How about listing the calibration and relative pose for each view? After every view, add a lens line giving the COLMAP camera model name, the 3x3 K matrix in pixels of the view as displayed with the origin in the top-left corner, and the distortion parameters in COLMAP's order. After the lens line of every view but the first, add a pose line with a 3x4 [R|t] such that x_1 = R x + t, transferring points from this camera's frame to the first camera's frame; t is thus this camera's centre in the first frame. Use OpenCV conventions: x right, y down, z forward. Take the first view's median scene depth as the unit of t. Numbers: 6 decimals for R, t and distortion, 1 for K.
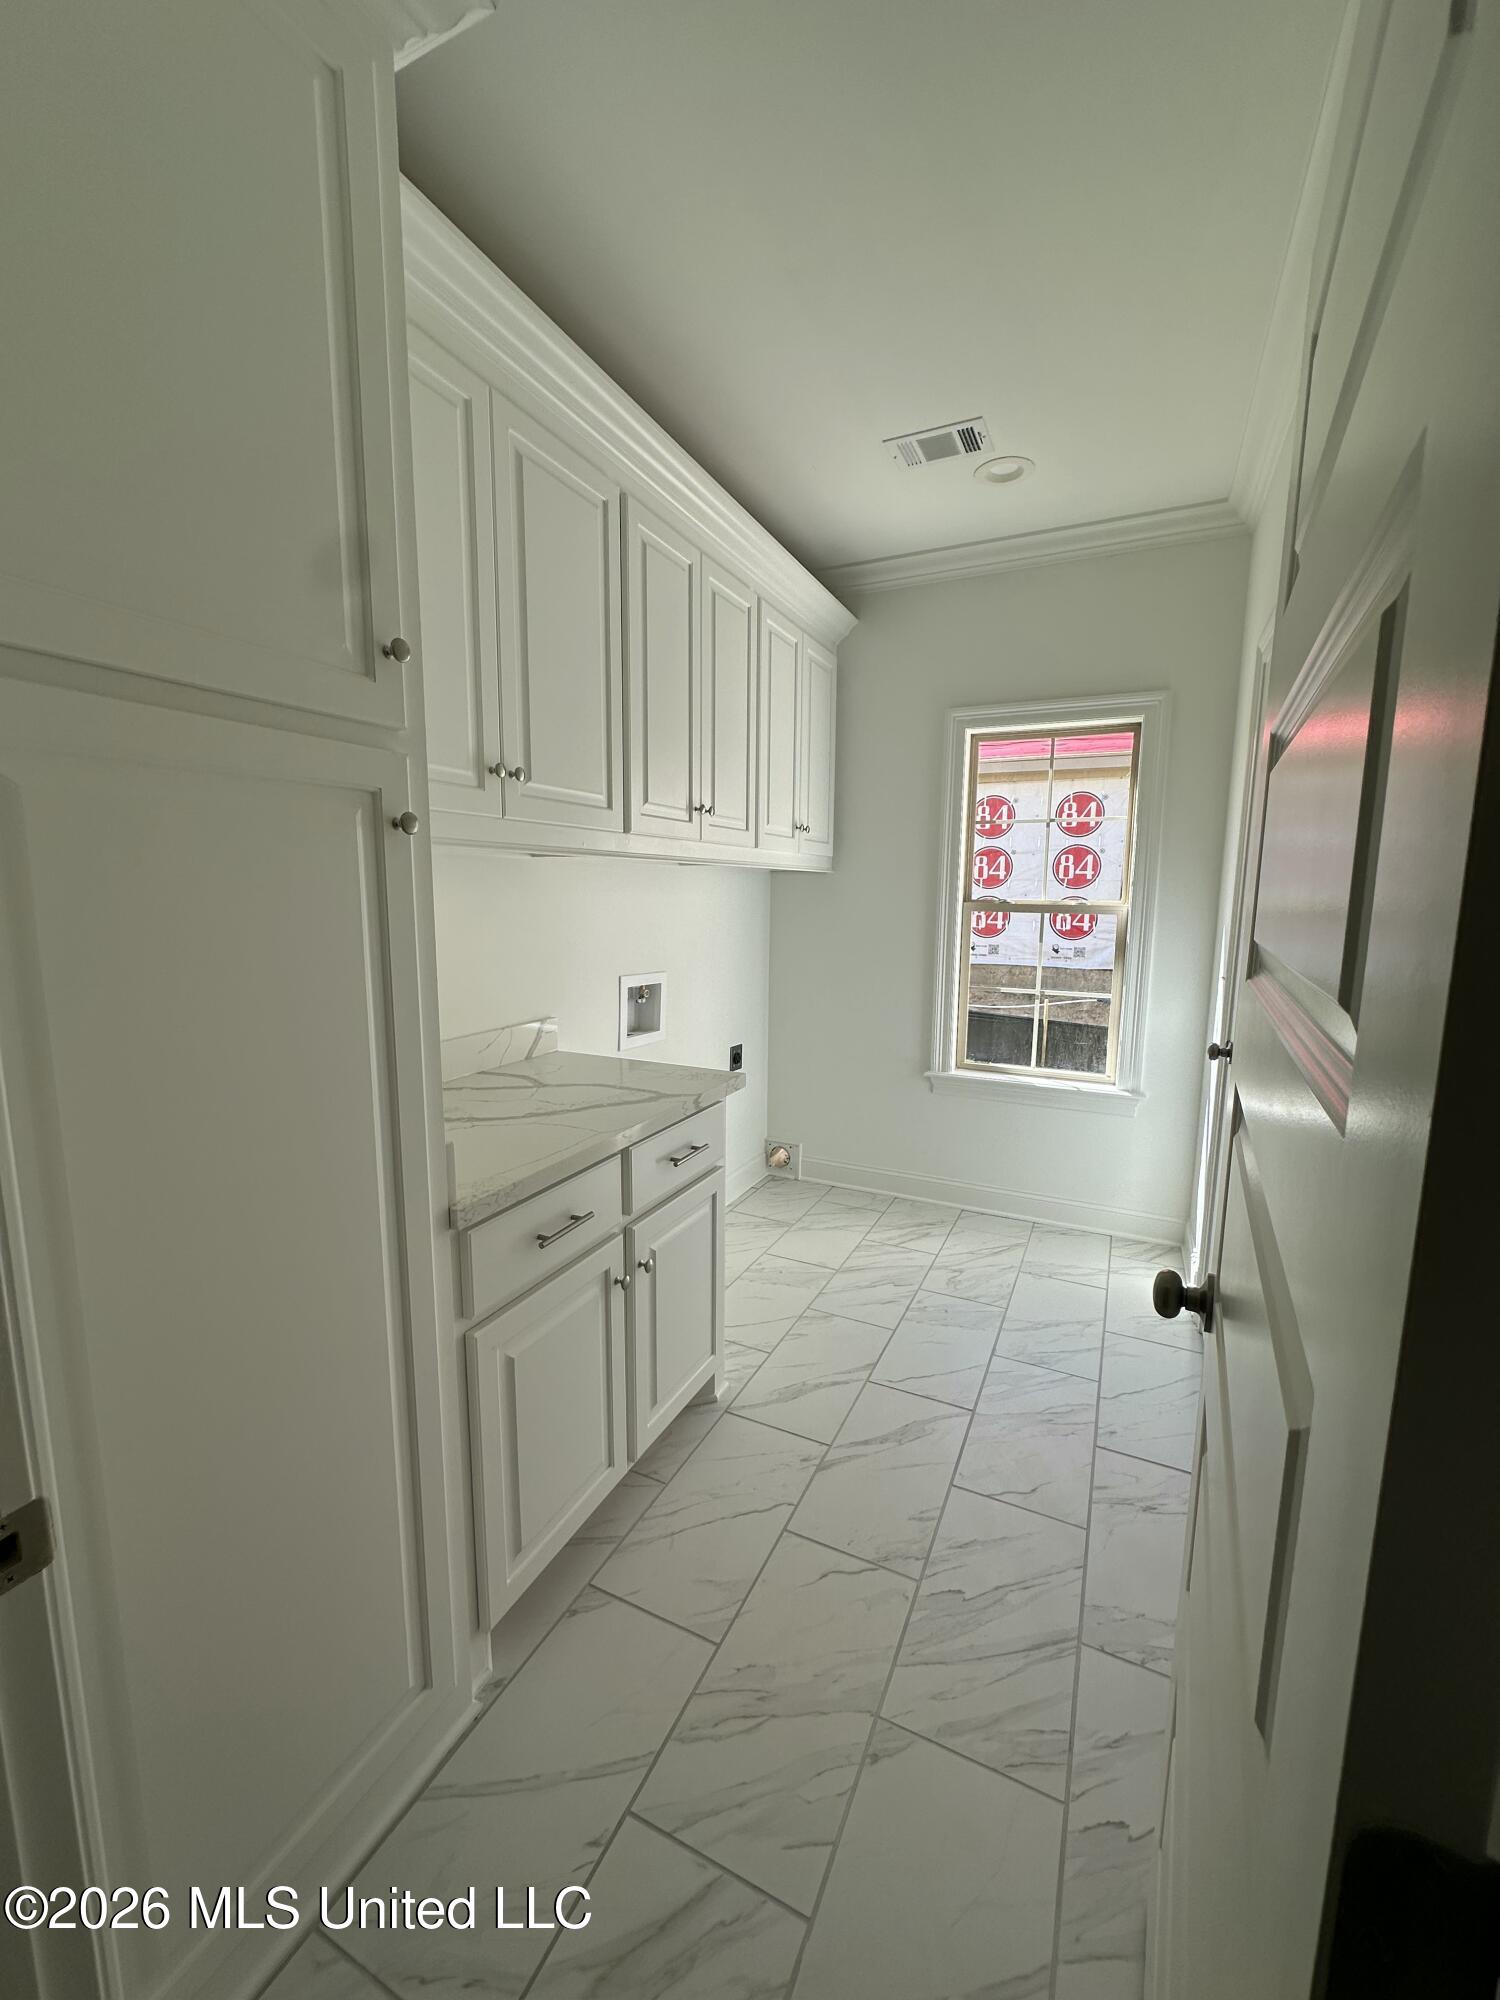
lens RADIAL K [[798.0, 0, 750.0], [0, 798.0, 1000.0], [0, 0, 1]] dist [-0.002906, 0.000391]
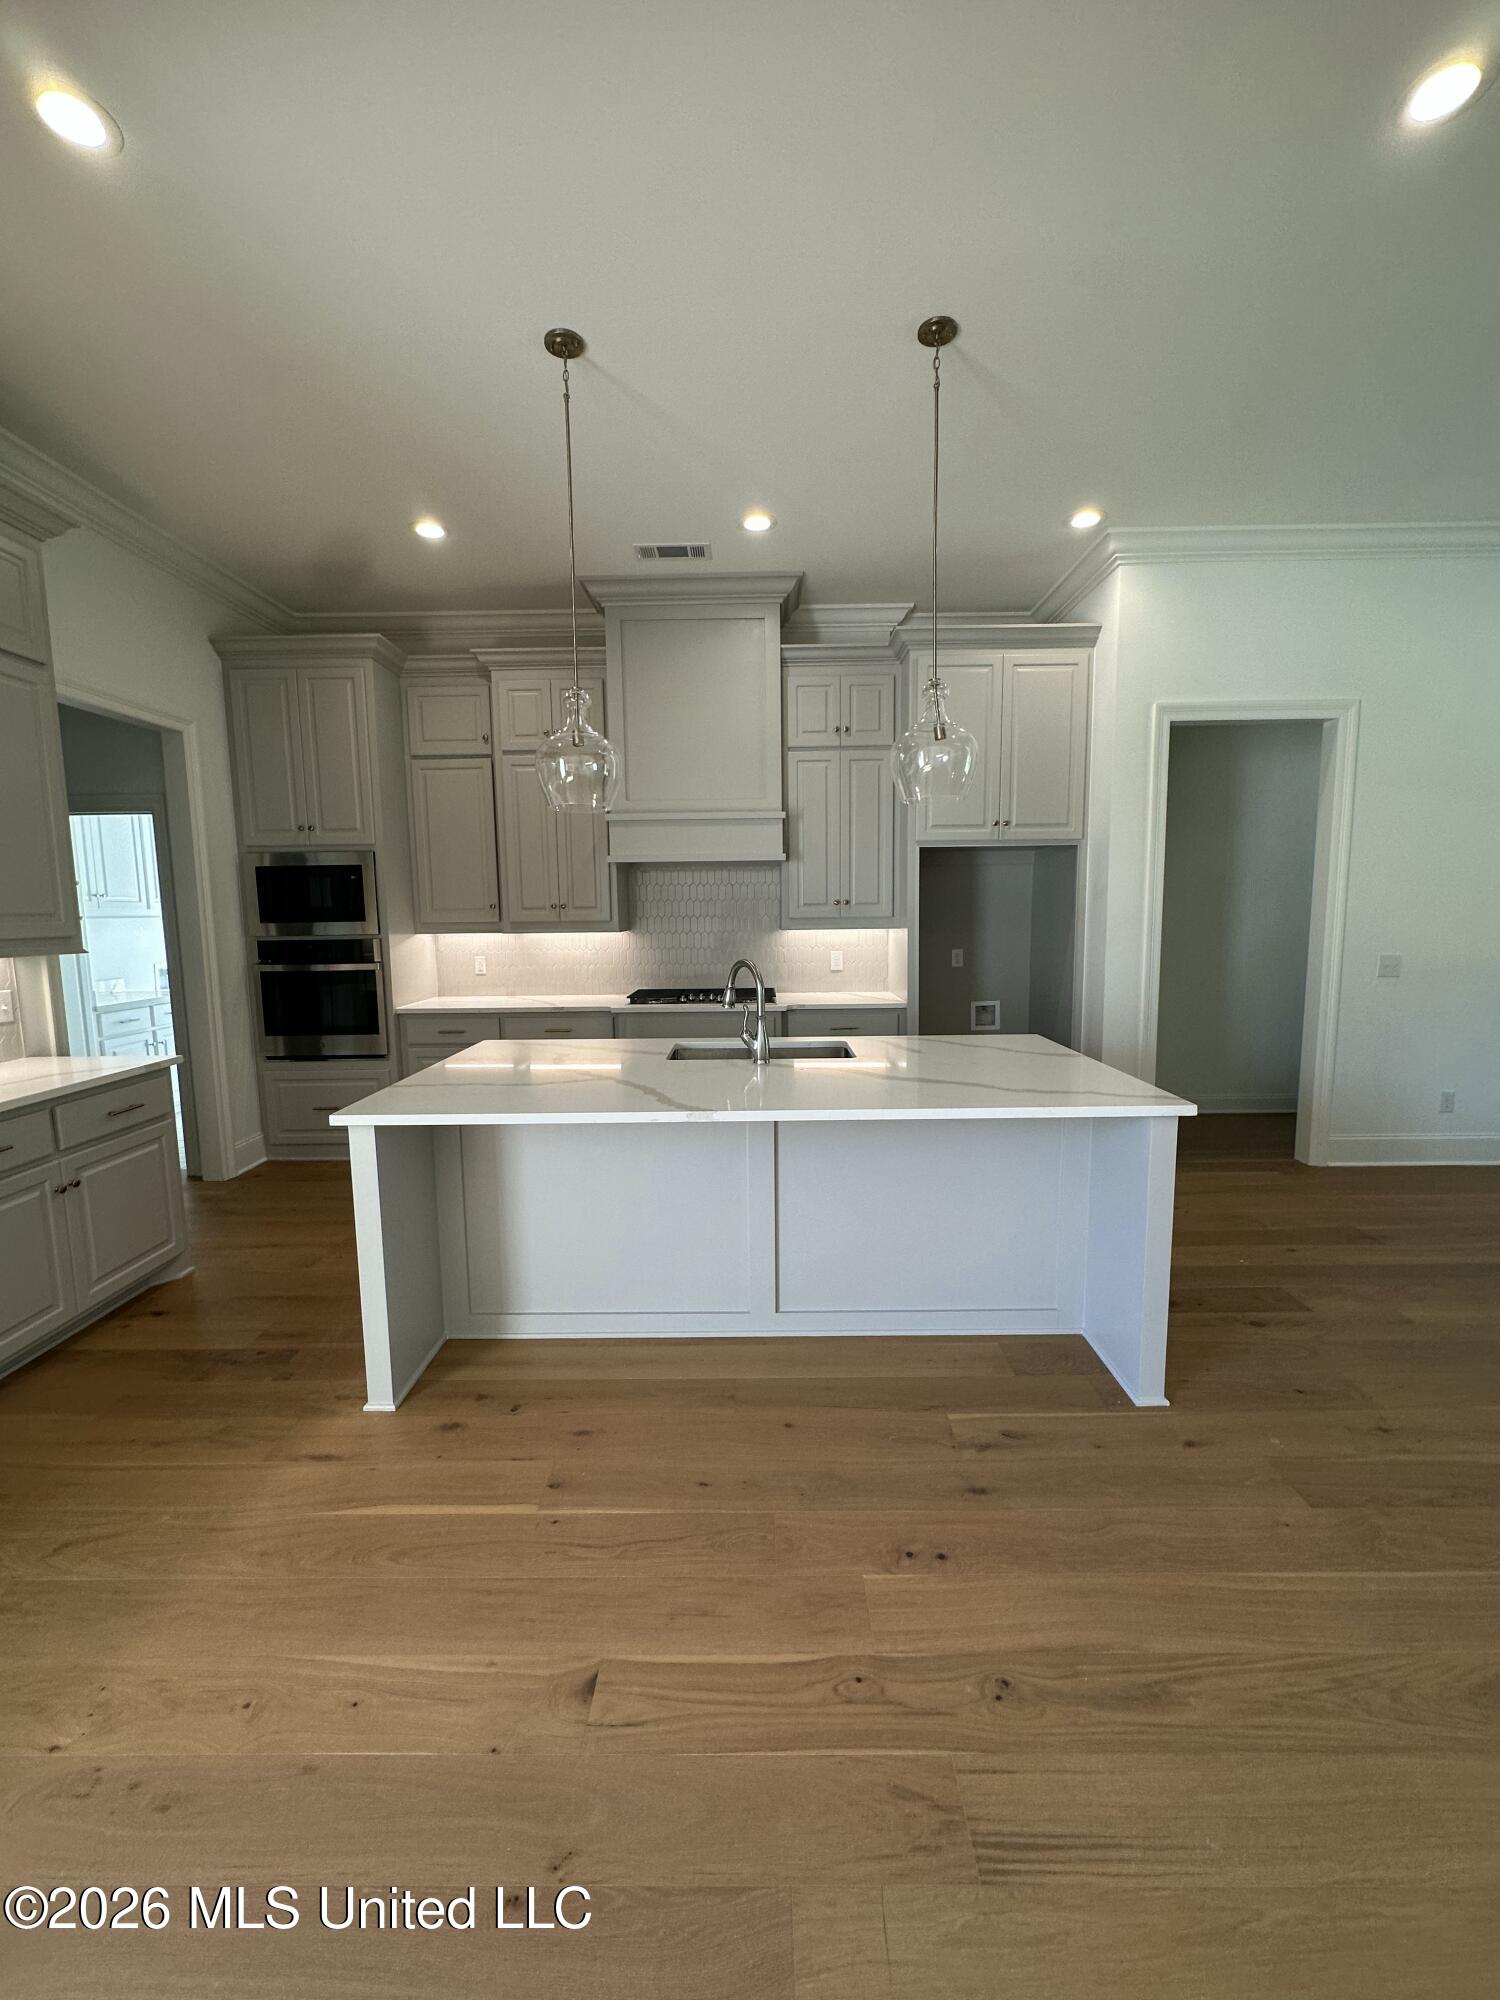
lens RADIAL K [[798.0, 0, 750.0], [0, 798.0, 1000.0], [0, 0, 1]] dist [-0.002906, 0.000391]
pose [[0.906661, -0.069897, 0.416030, 0.943762], [0.082007, 0.996568, -0.011287, 0.519239], [-0.413813, 0.044351, 0.909281, -3.971886]]
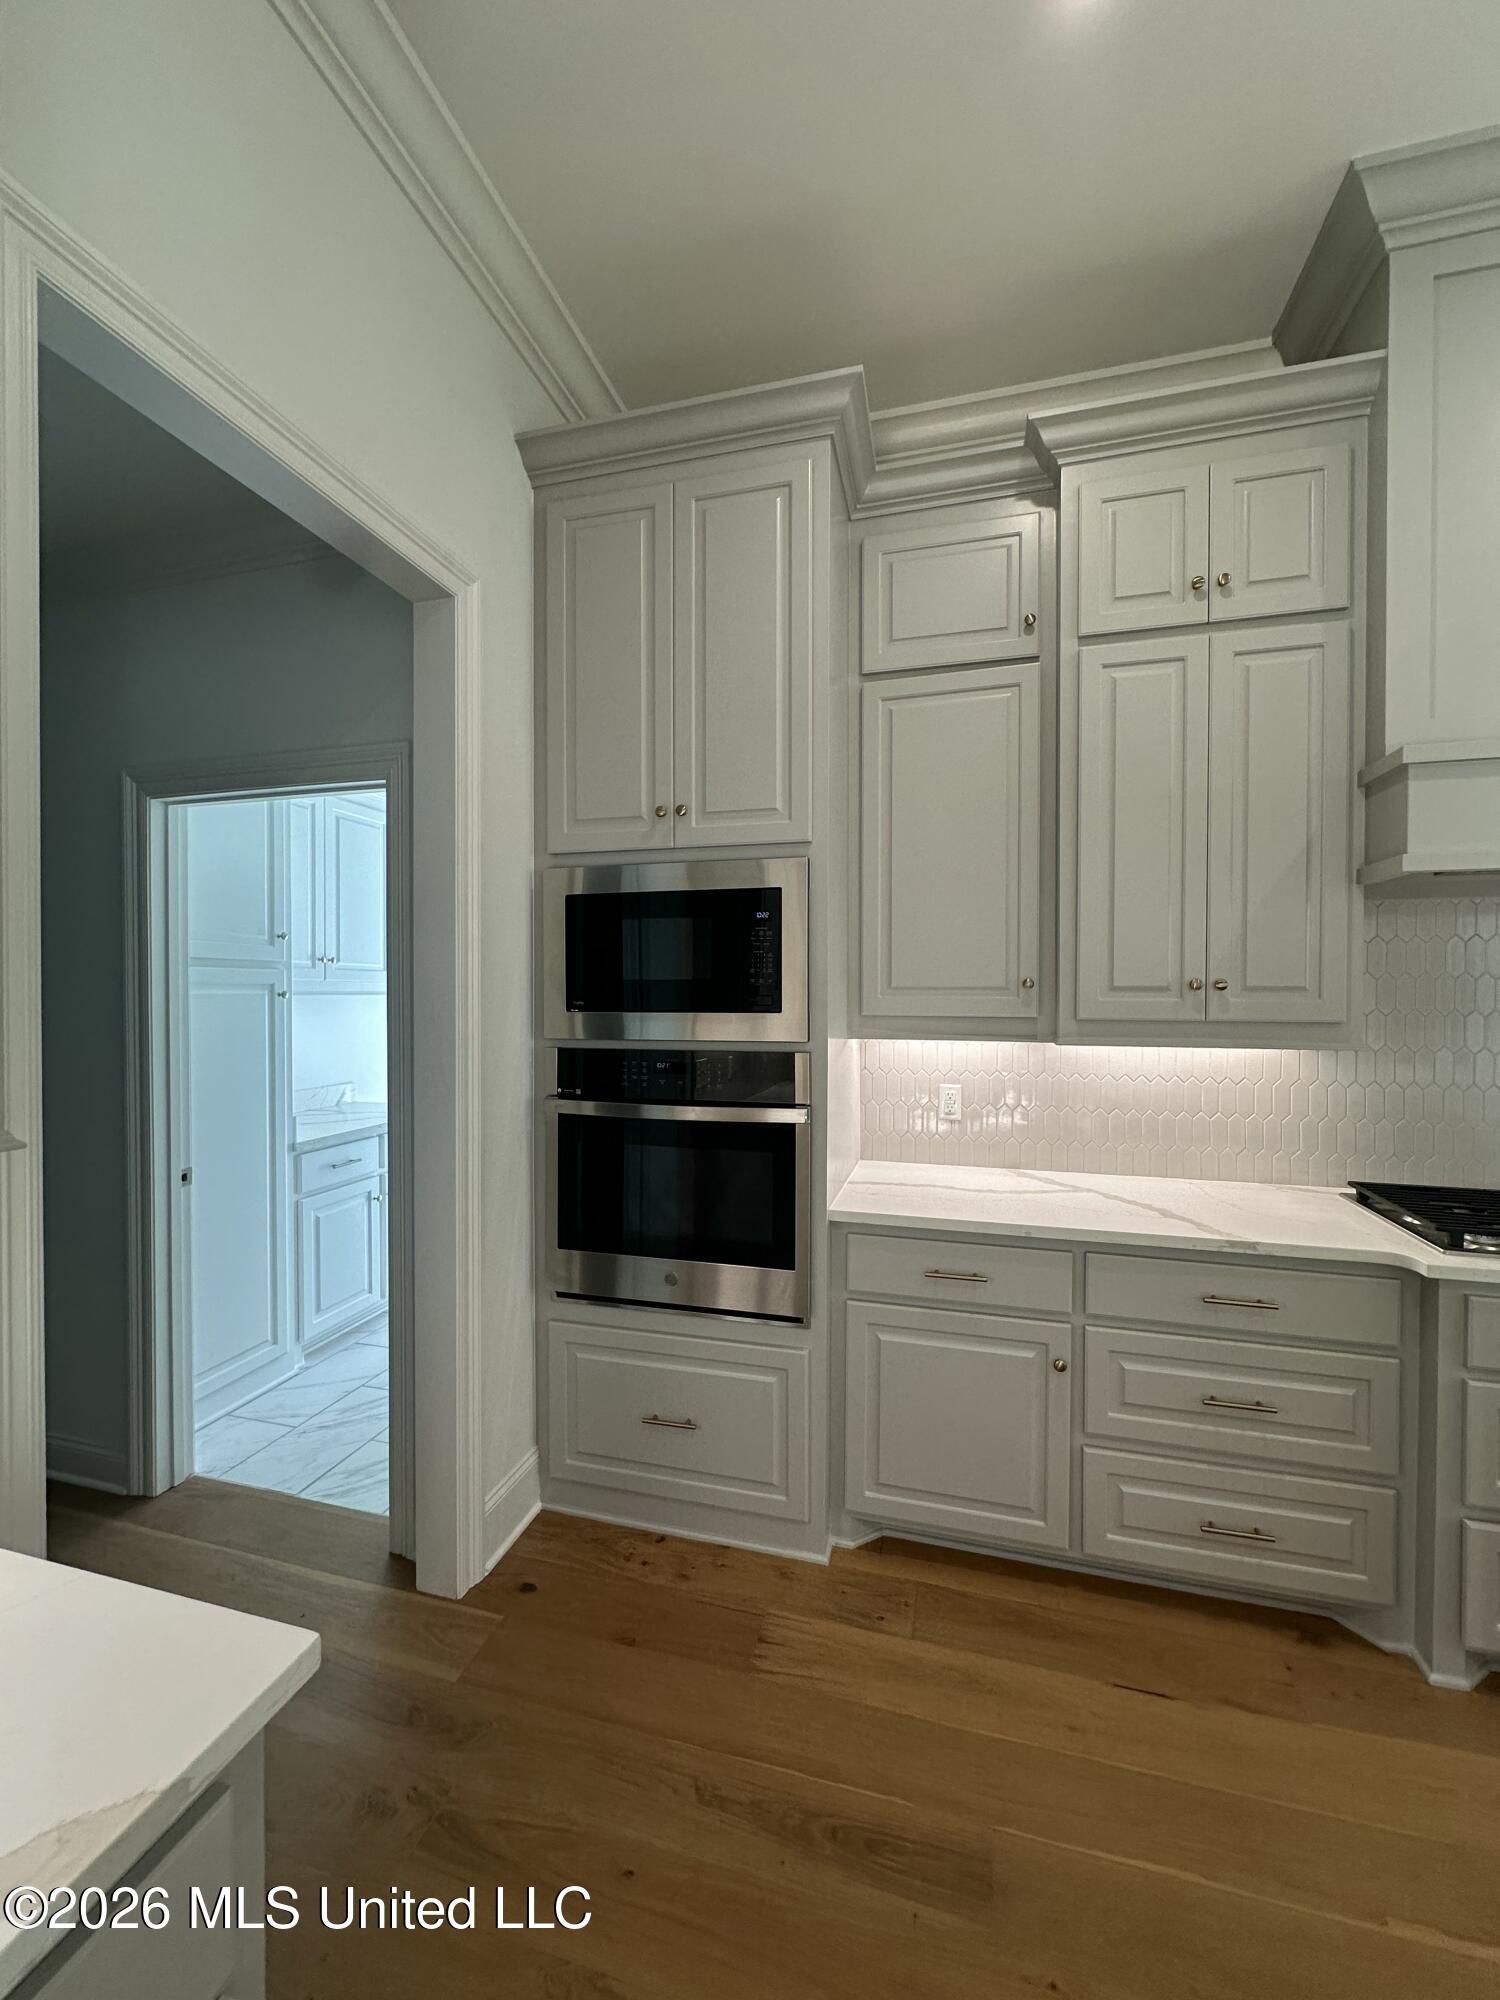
lens RADIAL K [[798.0, 0, 750.0], [0, 798.0, 1000.0], [0, 0, 1]] dist [-0.002906, 0.000391]
pose [[0.984622, -0.010914, 0.174355, 0.564520], [0.033670, 0.991189, -0.128101, 0.171918], [-0.171421, 0.132002, 0.976315, -1.635122]]
